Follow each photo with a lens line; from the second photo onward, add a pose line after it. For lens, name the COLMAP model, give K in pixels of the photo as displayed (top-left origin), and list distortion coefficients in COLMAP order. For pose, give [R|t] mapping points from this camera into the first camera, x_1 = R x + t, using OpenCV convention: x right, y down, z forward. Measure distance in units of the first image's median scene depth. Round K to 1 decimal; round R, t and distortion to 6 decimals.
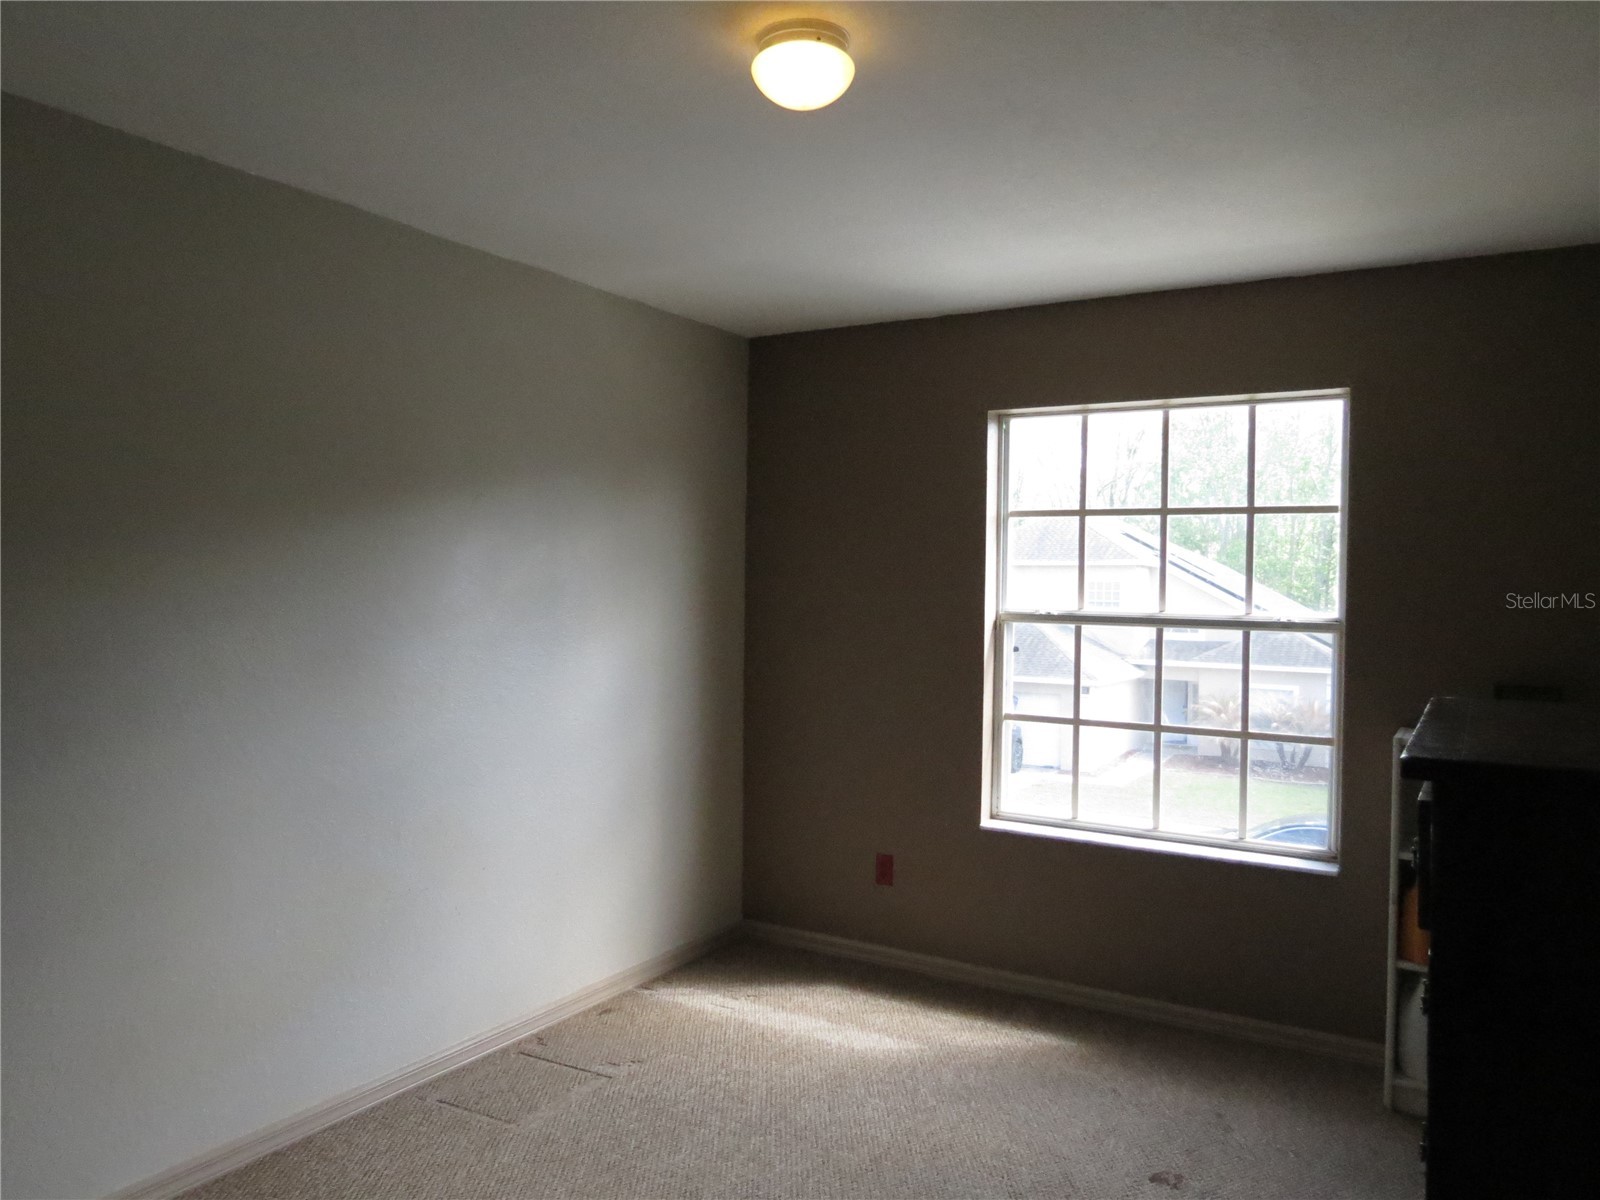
lens RADIAL K [[1147.5, 0, 792.2], [0, 1147.5, 595.2], [0, 0, 1]] dist [-0.006842, -0.003696]
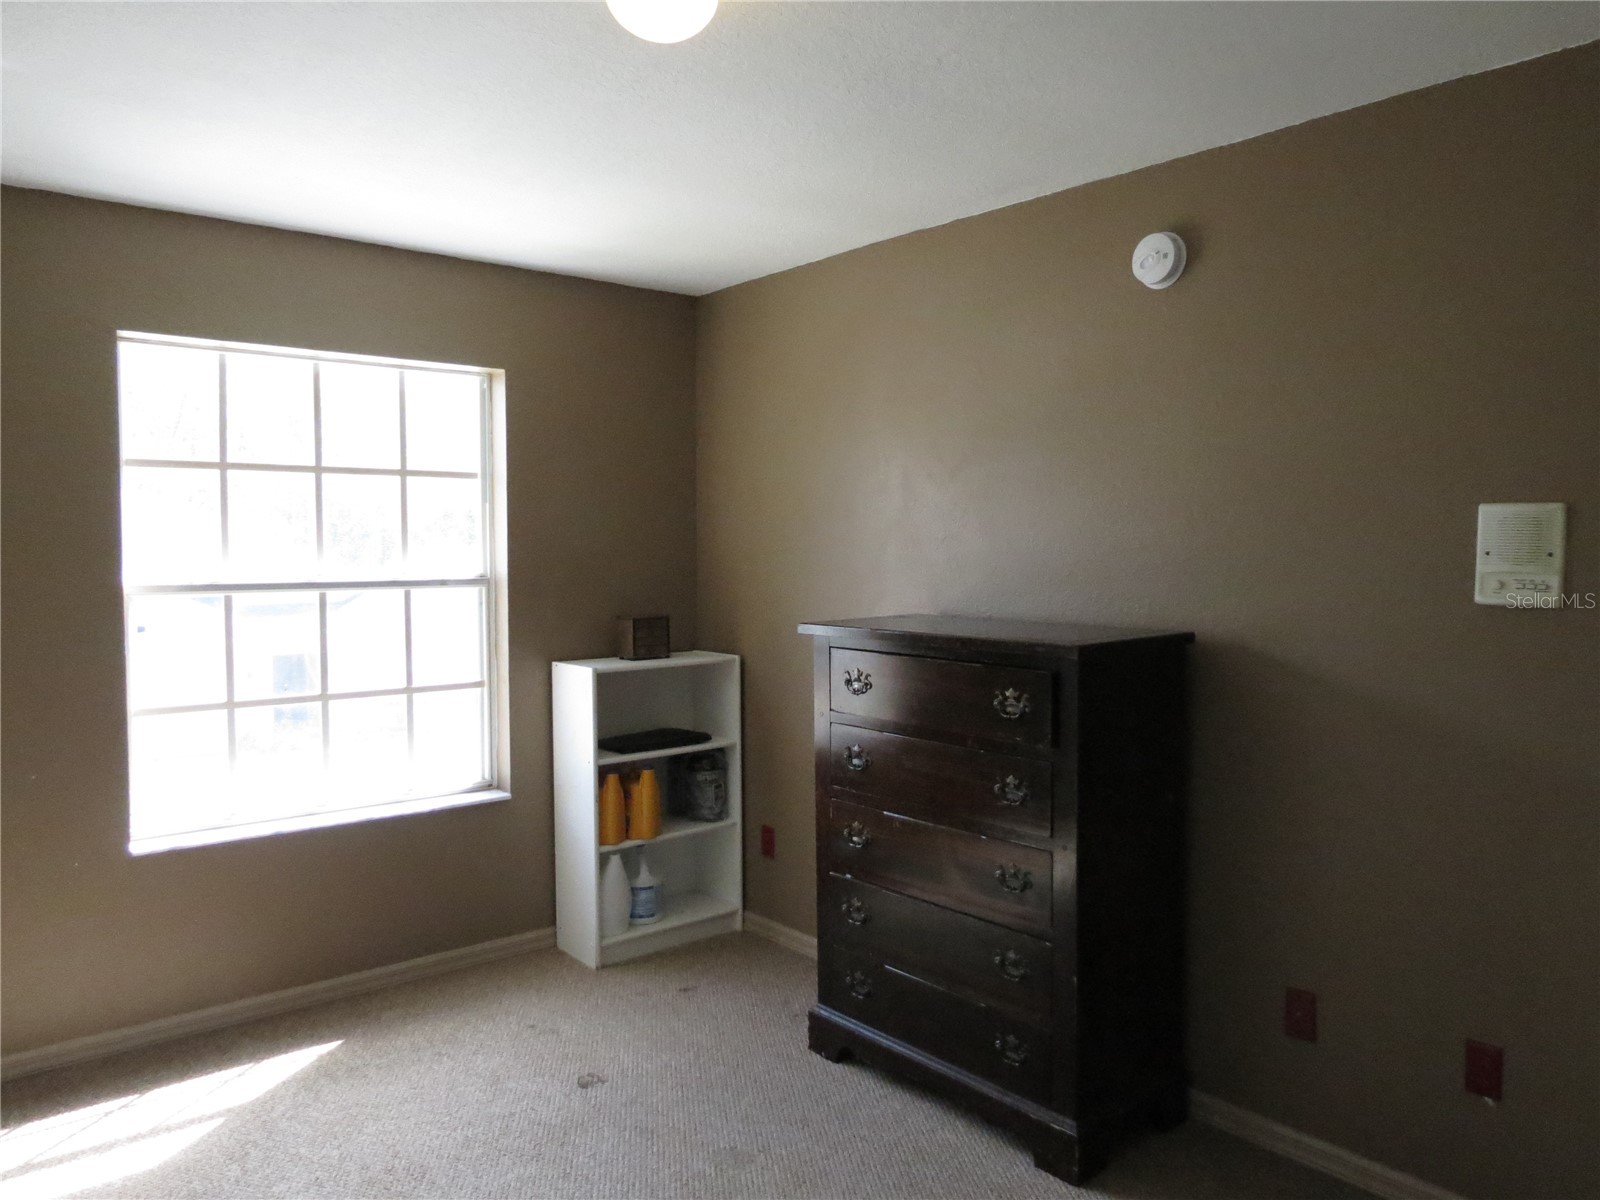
lens RADIAL K [[1147.5, 0, 792.2], [0, 1147.5, 595.2], [0, 0, 1]] dist [-0.006842, -0.003696]
pose [[0.335198, -0.054894, 0.940547, -0.458770], [0.025244, 0.998466, 0.049278, -0.006038], [-0.941809, 0.007226, 0.336070, 0.324249]]
